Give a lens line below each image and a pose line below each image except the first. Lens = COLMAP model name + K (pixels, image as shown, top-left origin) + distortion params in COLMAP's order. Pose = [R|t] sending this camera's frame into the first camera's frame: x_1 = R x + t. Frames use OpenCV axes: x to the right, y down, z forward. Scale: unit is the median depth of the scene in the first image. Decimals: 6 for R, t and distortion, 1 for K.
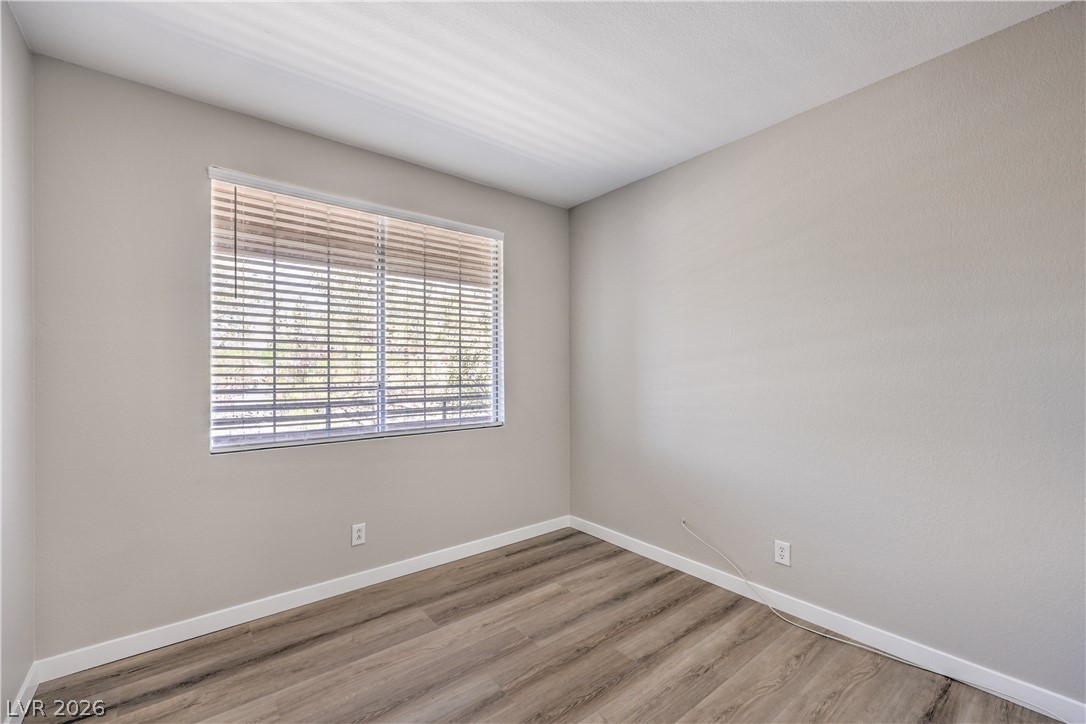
lens RADIAL K [[452.0, 0, 544.3], [0, 452.0, 363.8], [0, 0, 1]] dist [-0.000294, -0.000375]
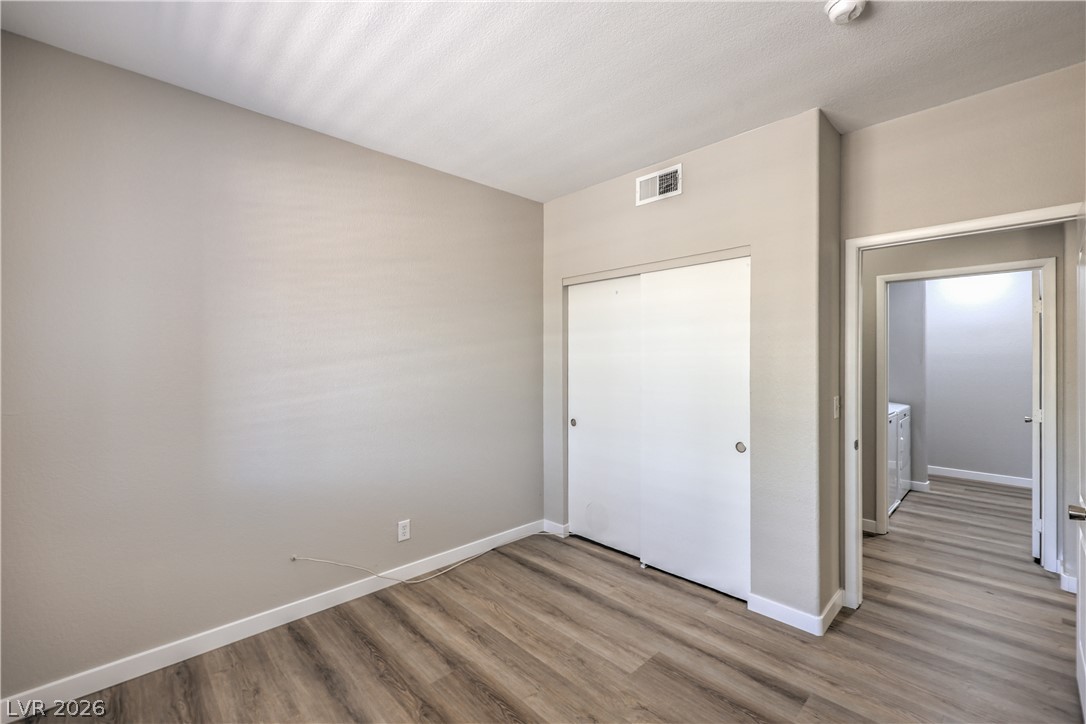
lens RADIAL K [[452.0, 0, 544.7], [0, 452.0, 364.2], [0, 0, 1]] dist [-0.000294, -0.000375]
pose [[-0.074389, 0.006742, 0.997207, -0.703276], [0.002202, 0.999976, -0.006596, -0.000762], [-0.997227, 0.001705, -0.074402, 0.772637]]
